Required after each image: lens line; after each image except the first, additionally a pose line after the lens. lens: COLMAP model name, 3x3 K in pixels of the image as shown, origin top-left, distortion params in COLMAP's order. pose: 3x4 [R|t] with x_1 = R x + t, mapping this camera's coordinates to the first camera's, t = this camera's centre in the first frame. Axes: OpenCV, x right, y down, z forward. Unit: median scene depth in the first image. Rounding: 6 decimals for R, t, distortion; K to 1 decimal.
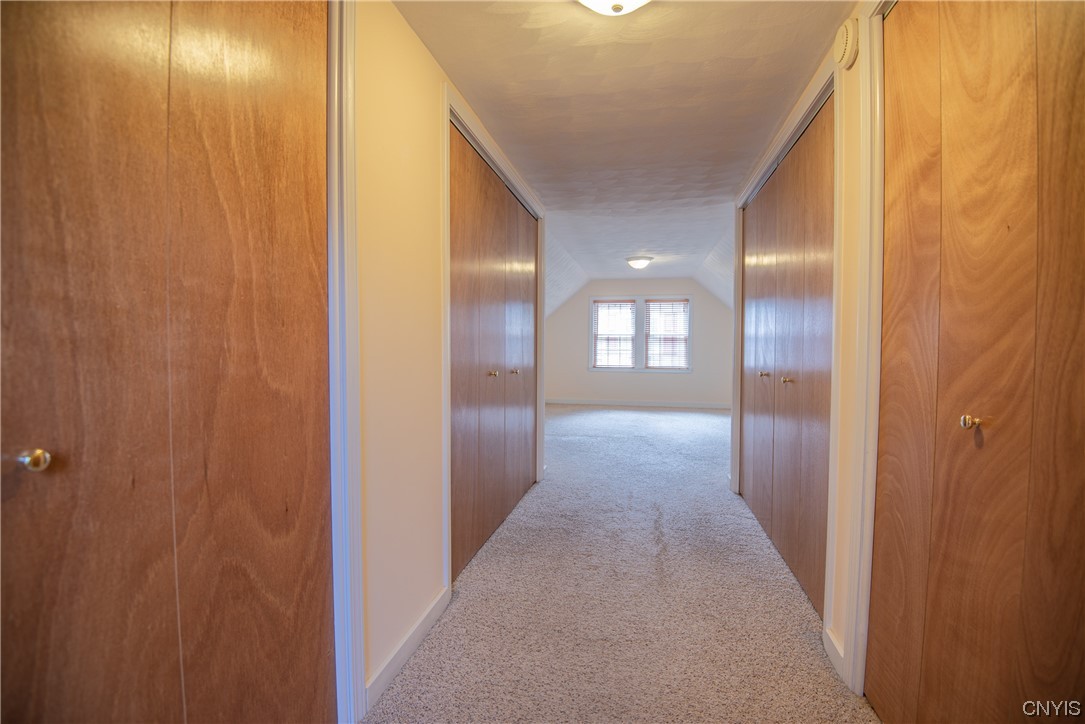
lens RADIAL K [[501.3, 0, 541.6], [0, 501.3, 363.4], [0, 0, 1]] dist [-0.018942, -0.009472]
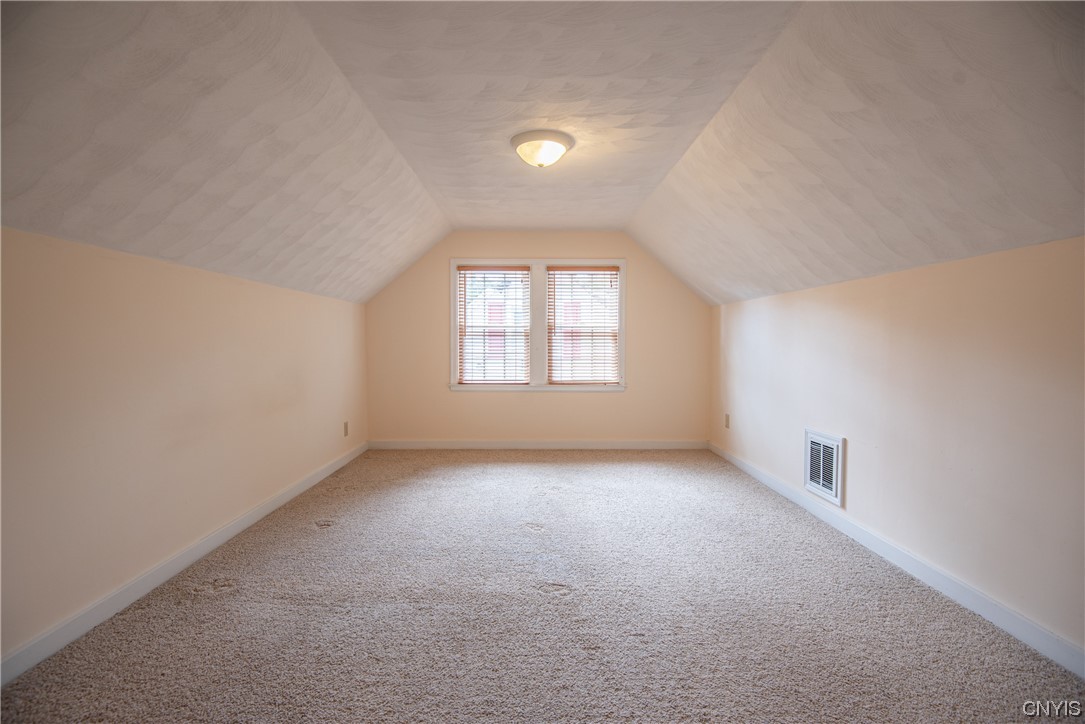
lens RADIAL K [[501.3, 0, 541.9], [0, 501.3, 361.3], [0, 0, 1]] dist [-0.018942, -0.009472]
pose [[0.975401, -0.009117, 0.220248, 0.071498], [0.013691, 0.999721, -0.019251, -0.005709], [-0.220011, 0.021793, 0.975254, 0.433394]]
